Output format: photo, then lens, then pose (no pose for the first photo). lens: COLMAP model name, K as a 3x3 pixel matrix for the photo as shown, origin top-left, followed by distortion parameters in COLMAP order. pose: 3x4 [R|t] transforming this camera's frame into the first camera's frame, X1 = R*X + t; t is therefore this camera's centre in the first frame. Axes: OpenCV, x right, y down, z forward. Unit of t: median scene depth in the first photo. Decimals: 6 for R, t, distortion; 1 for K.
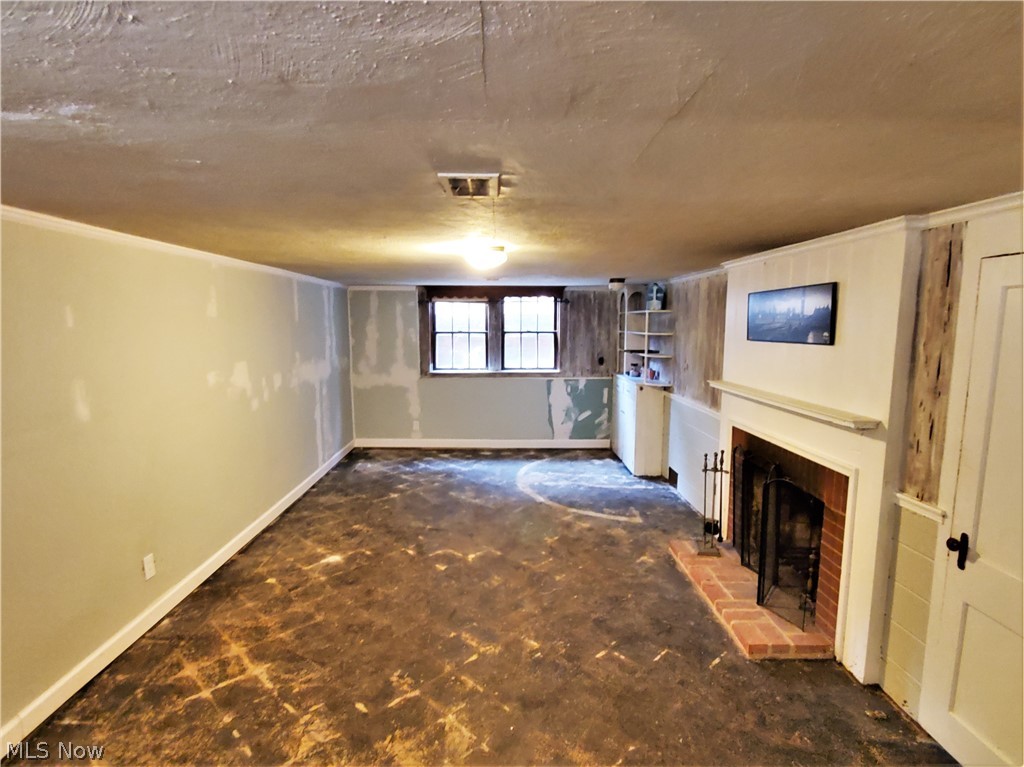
lens RADIAL K [[554.4, 0, 511.3], [0, 554.4, 403.7], [0, 0, 1]] dist [-0.001395, 0.001034]
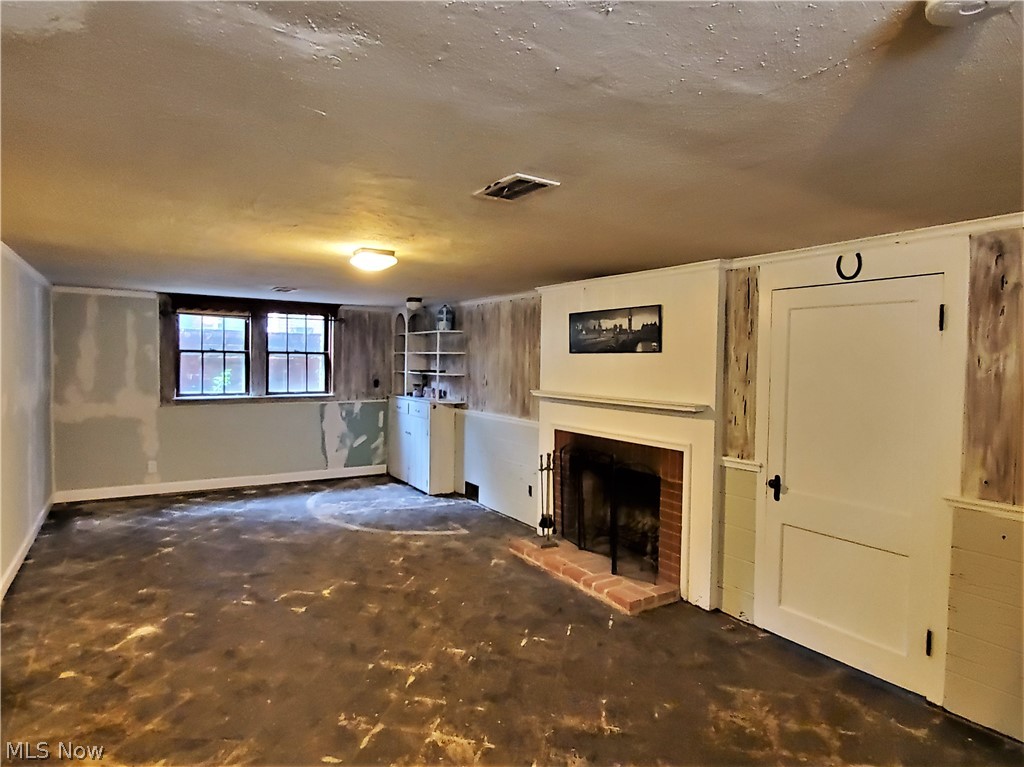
lens RADIAL K [[585.1, 0, 512.0], [0, 585.1, 383.5], [0, 0, 1]] dist [-0.006260, 0.000509]
pose [[0.847553, -0.010431, 0.530609, -0.262076], [0.064148, 0.994490, -0.082915, 0.034520], [-0.526820, 0.104313, 0.843552, 0.020501]]
